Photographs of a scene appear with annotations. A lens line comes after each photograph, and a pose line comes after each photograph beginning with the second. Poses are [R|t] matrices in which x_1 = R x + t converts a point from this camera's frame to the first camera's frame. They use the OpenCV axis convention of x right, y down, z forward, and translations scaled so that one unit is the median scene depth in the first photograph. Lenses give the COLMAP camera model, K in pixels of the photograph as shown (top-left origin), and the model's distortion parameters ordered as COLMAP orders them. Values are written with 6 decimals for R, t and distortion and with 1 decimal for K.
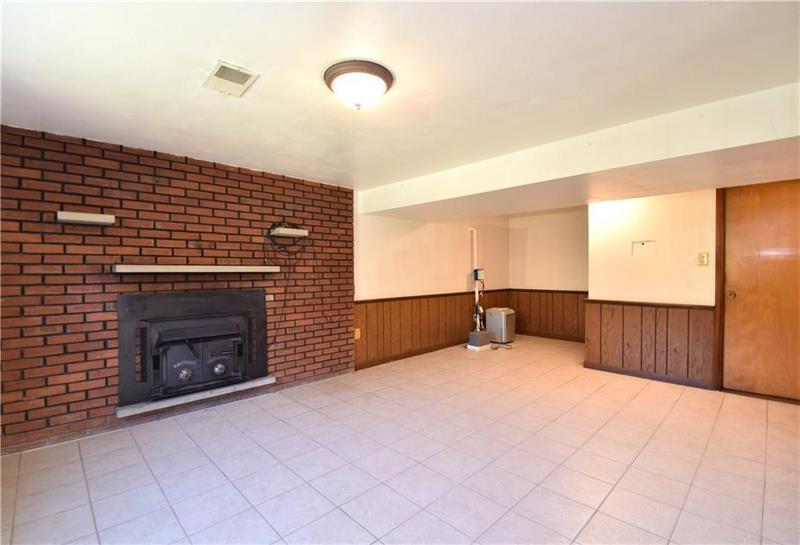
lens RADIAL K [[369.9, 0, 400.0], [0, 369.9, 272.5], [0, 0, 1]] dist [0.000303, 0.000022]
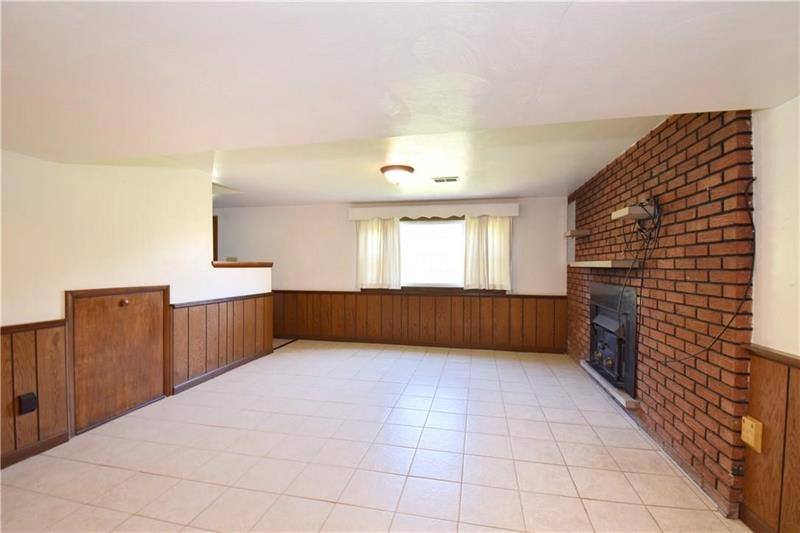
lens RADIAL K [[357.5, 0, 400.0], [0, 357.5, 266.5], [0, 0, 1]] dist [0.001700, -0.017146]
pose [[-0.836959, 0.006805, -0.547224, 0.478739], [0.002753, 0.999962, 0.008225, -0.011646], [0.547259, 0.005378, -0.836946, 1.374331]]
